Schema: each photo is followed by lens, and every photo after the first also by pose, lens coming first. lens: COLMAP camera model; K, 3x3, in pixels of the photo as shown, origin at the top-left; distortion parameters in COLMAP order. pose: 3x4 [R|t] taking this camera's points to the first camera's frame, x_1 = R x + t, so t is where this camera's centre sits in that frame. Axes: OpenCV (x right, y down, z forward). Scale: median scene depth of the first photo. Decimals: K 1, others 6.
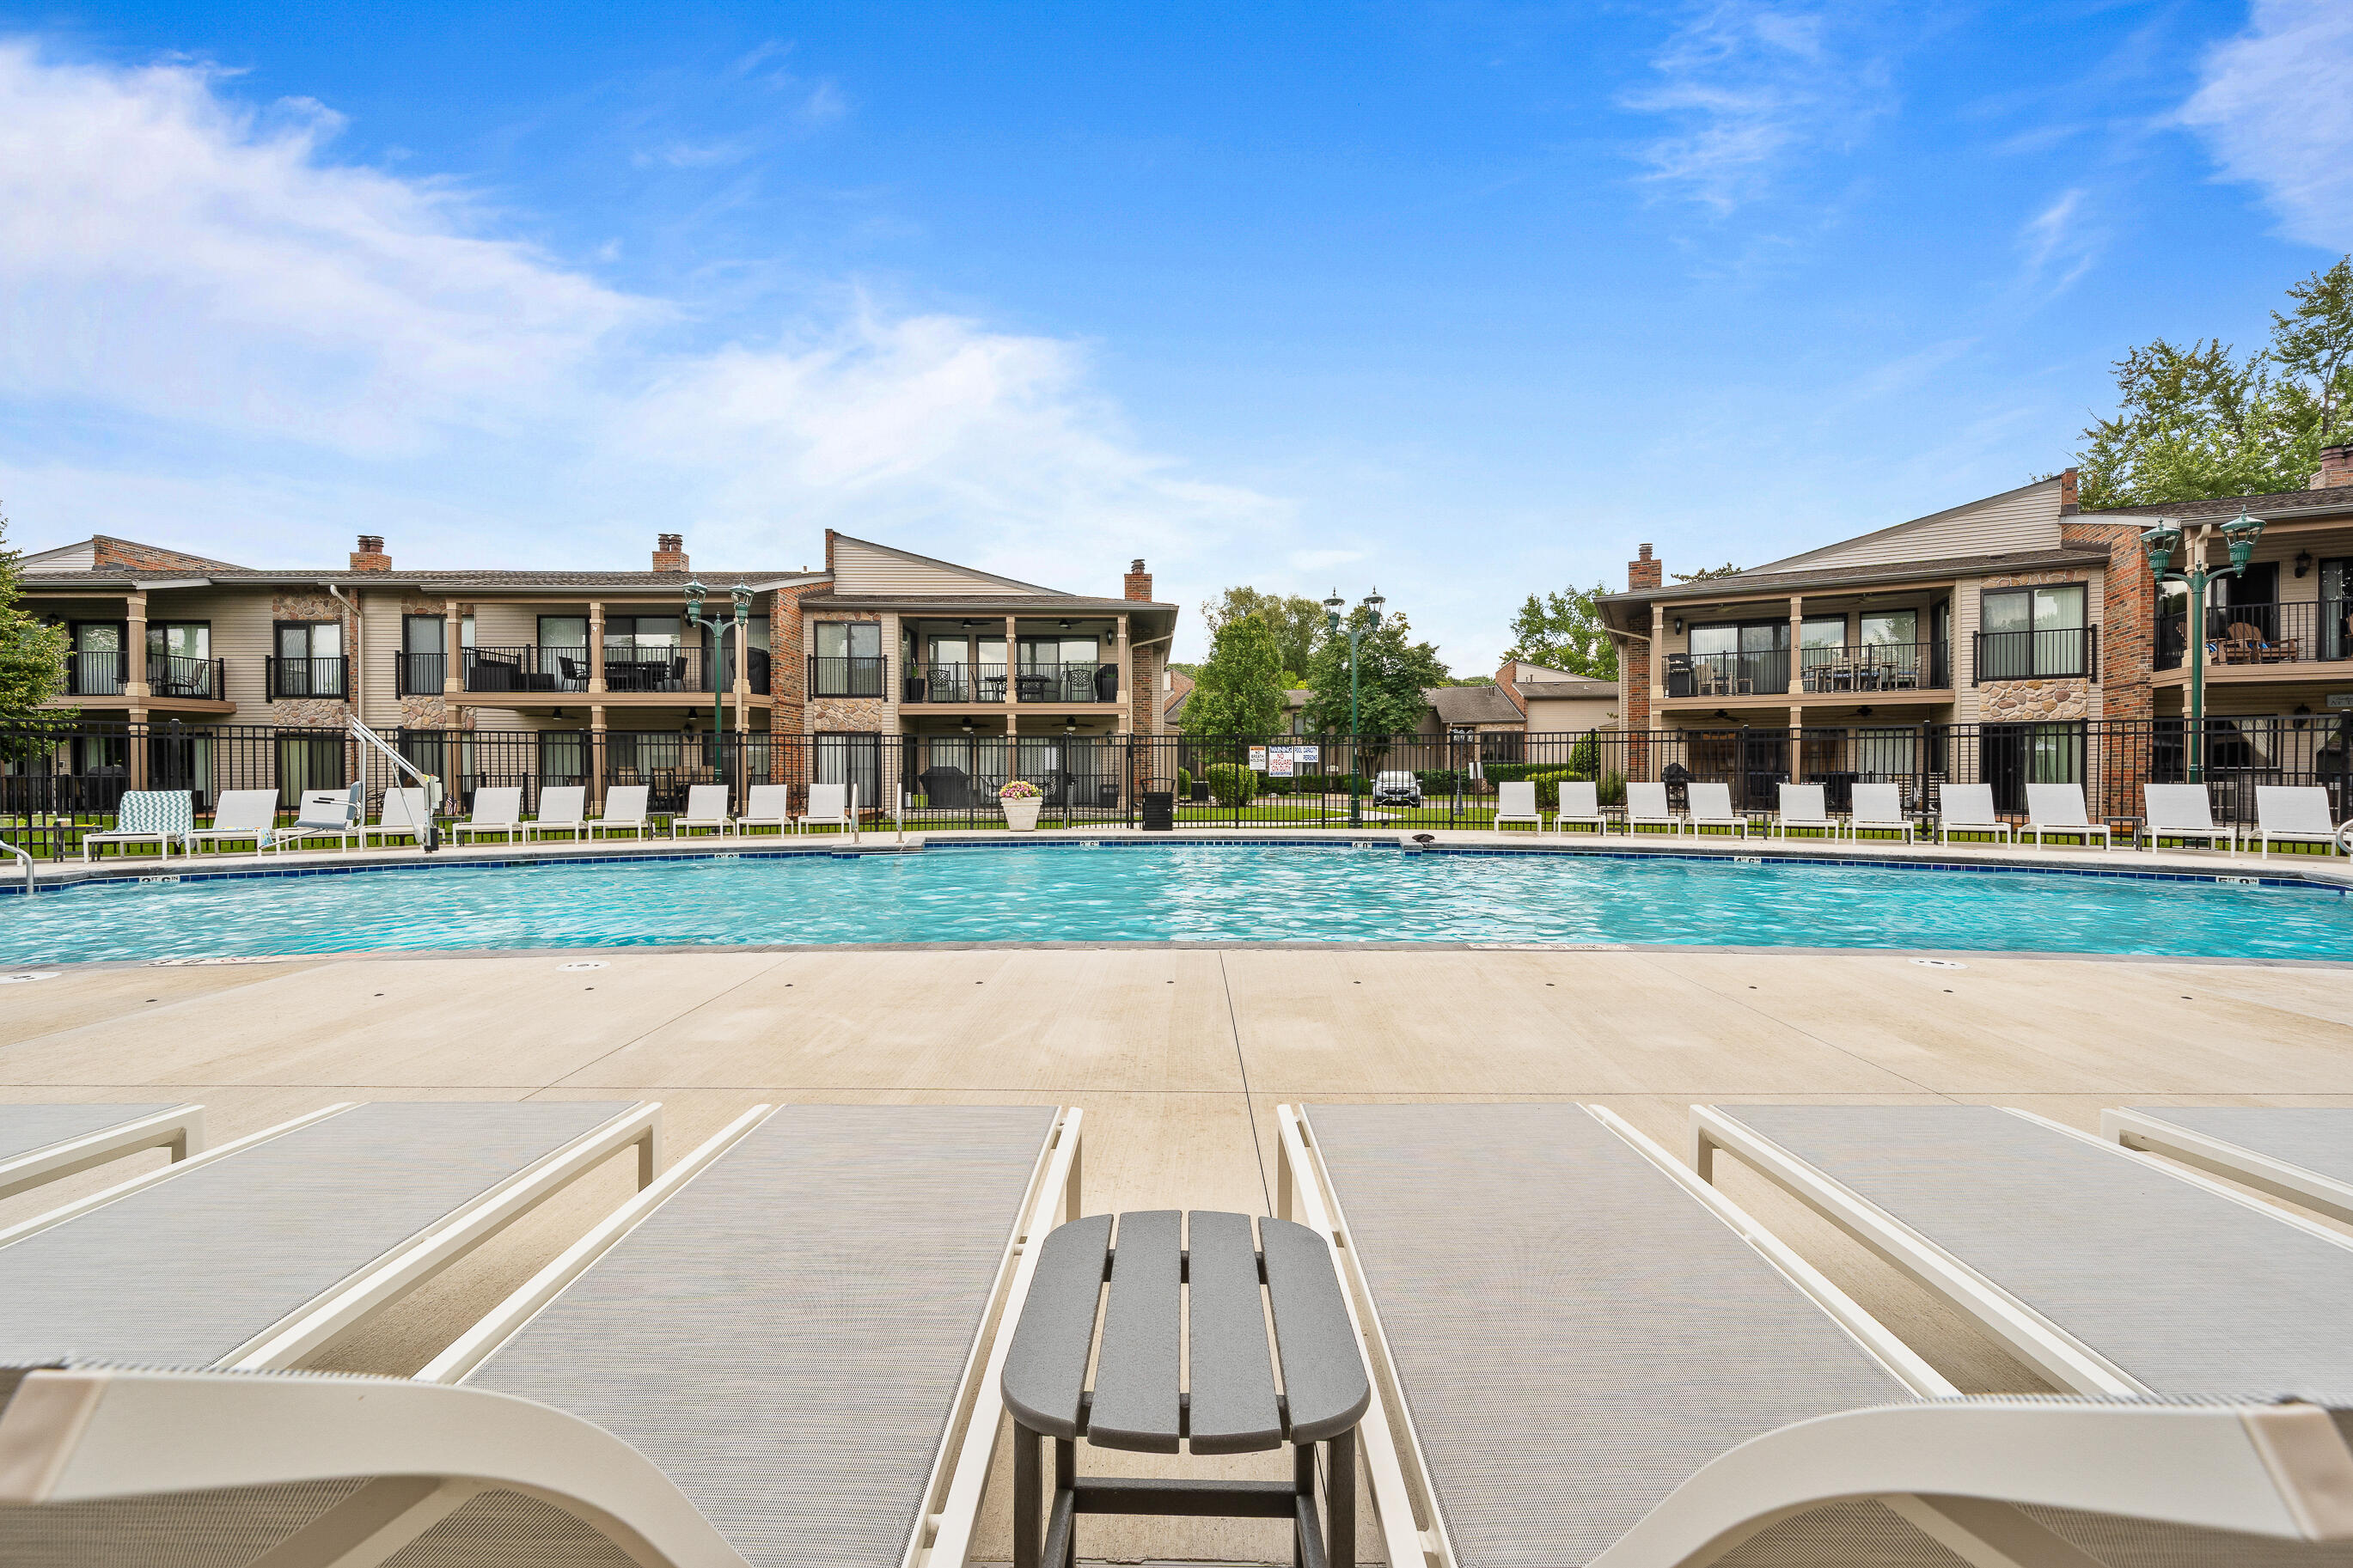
lens RADIAL K [[961.7, 0, 1160.9], [0, 961.7, 788.9], [0, 0, 1]] dist [-0.001512, -0.000100]
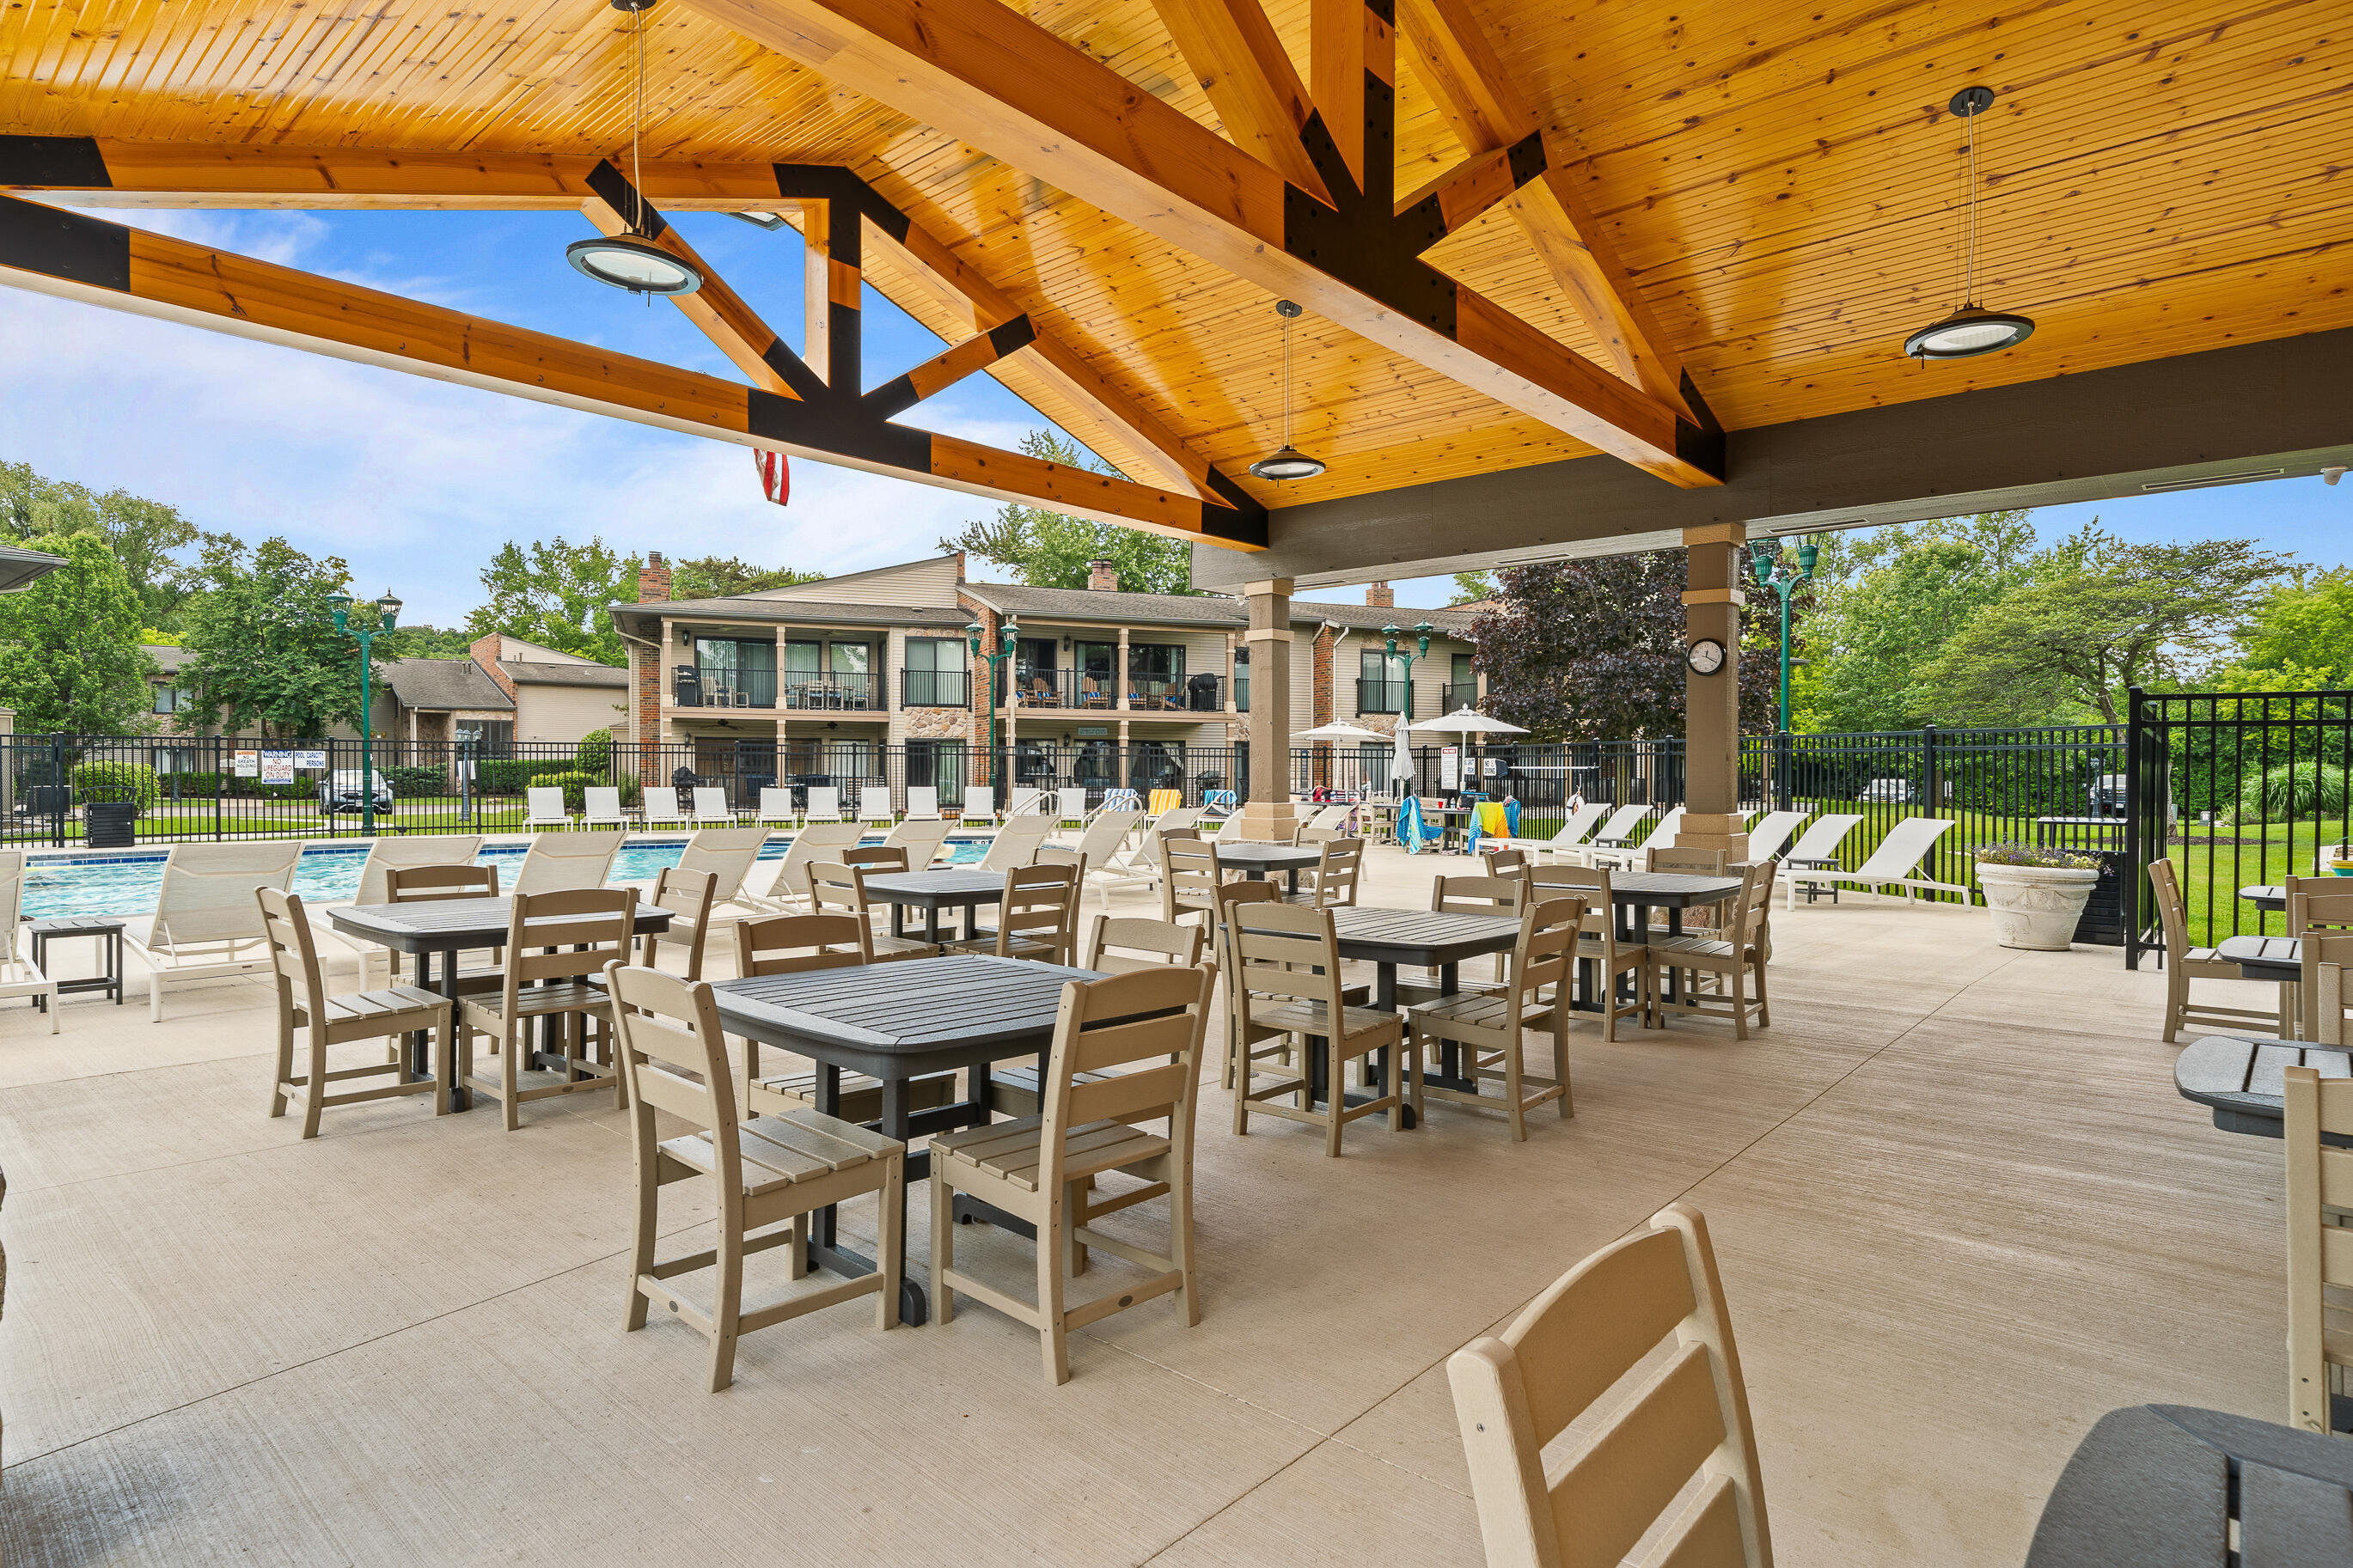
lens RADIAL K [[1247.0, 0, 1194.1], [0, 1247.0, 775.1], [0, 0, 1]] dist [-0.000918, 0.000307]
pose [[0.637590, -0.001131, 0.770375, -0.198731], [0.006730, 0.999969, -0.004102, -0.008546], [-0.770346, 0.007800, 0.637578, -0.372503]]
